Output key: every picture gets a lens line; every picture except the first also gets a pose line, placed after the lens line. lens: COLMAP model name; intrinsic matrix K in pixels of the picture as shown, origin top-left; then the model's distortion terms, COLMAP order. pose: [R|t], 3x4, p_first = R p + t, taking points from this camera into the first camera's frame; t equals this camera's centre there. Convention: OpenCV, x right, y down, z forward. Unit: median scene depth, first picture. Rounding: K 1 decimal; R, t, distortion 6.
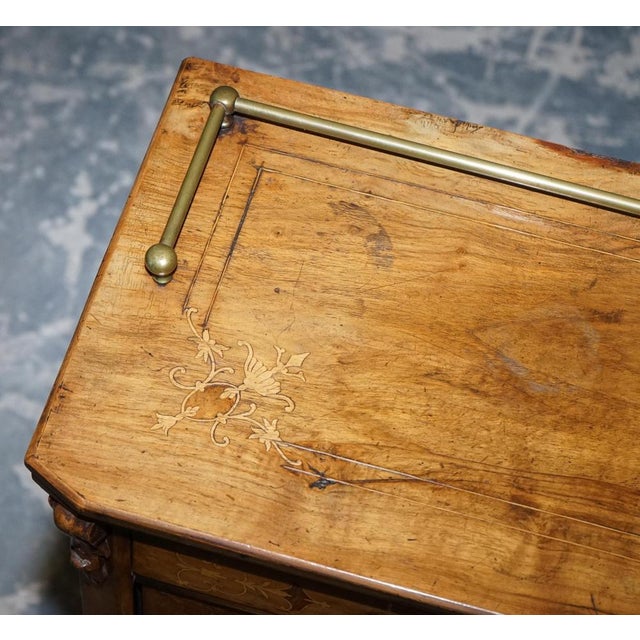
lens RADIAL K [[1808.1, 0, 240.4], [0, 1808.1, 416.7], [0, 0, 1]] dist [-0.063008, 0.000000]
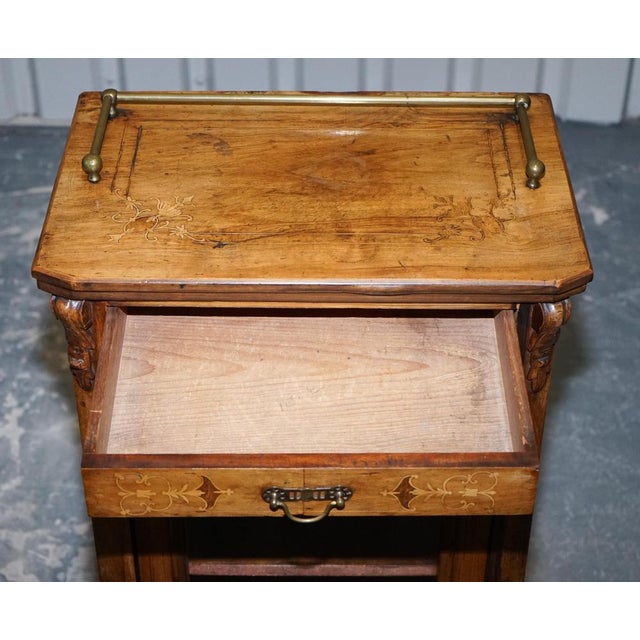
lens RADIAL K [[1389.6, 0, 305.7], [0, 1389.6, 323.7], [0, 0, 1]] dist [0.001089, 0.000000]
pose [[0.963768, -0.190350, 0.186864, -0.119217], [0.244819, 0.909357, -0.336353, 0.507128], [-0.105901, 0.369914, 0.923011, -0.110796]]
